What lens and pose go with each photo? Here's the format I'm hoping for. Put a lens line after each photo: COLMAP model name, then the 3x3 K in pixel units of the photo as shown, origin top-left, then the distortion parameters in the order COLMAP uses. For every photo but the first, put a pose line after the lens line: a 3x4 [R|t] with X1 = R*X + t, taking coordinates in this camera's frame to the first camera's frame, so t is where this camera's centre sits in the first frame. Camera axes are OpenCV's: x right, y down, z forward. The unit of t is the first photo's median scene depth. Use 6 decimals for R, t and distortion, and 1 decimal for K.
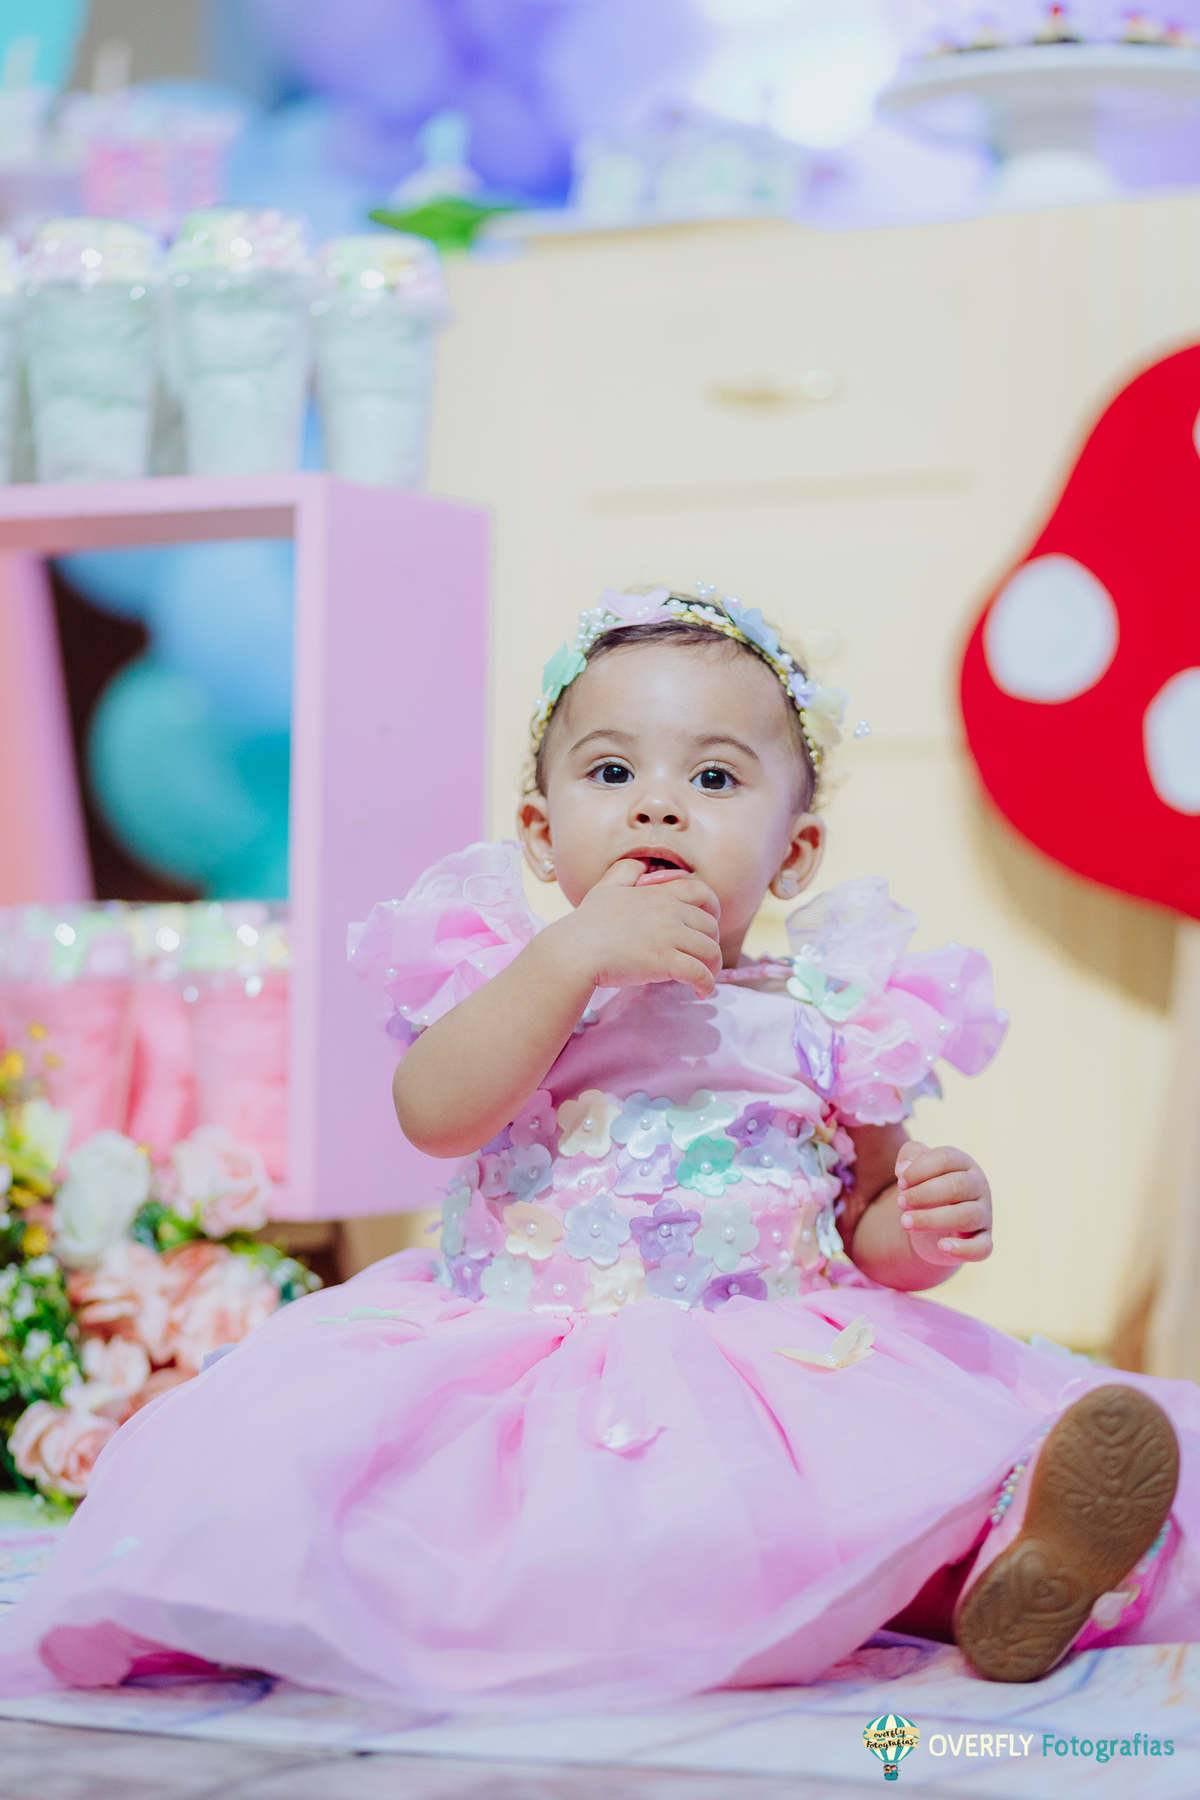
lens RADIAL K [[4466.6, 0, 600.0], [0, 4466.6, 900.0], [0, 0, 1]] dist [-0.263393, 0.757425]
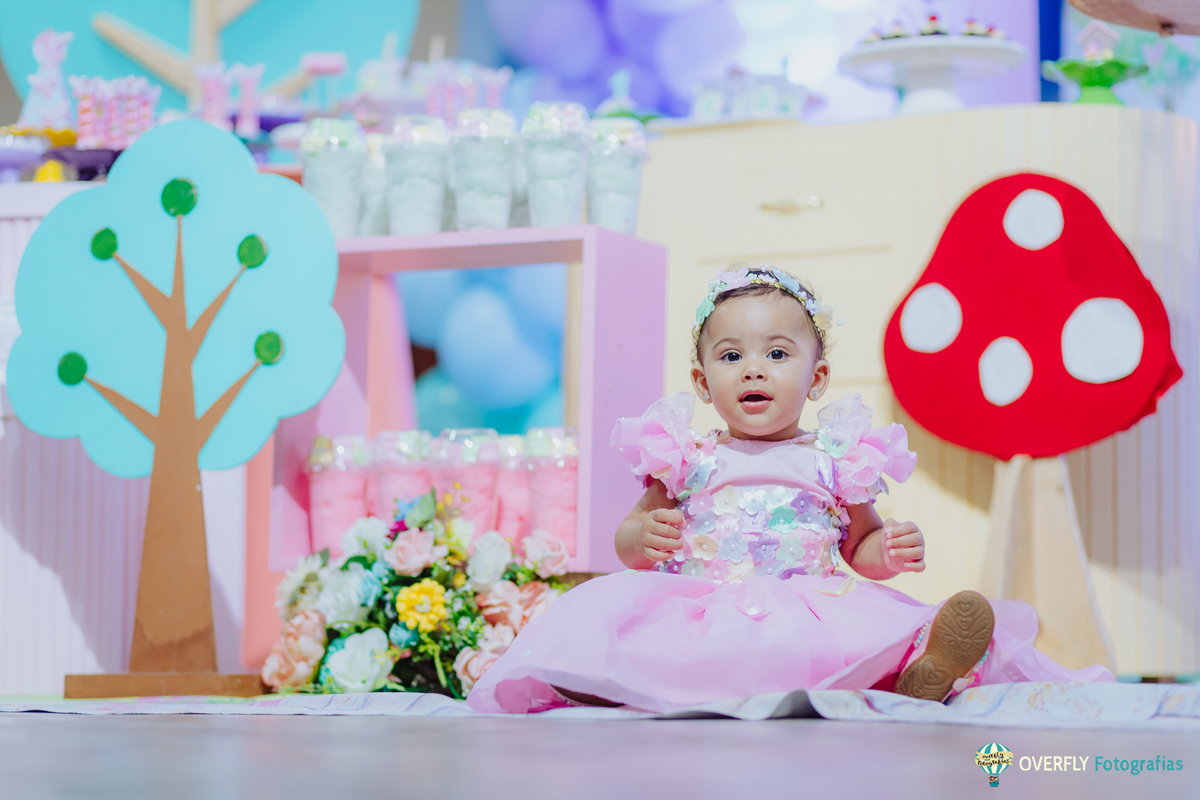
lens RADIAL K [[2939.2, 0, 600.0], [0, 2939.2, 400.0], [0, 0, 1]] dist [-0.019382, -0.034439]
pose [[0.999972, 0.003617, -0.006507, -0.050707], [-0.004100, 0.997113, -0.075827, 0.097719], [0.006213, 0.075852, 0.997100, -0.418035]]
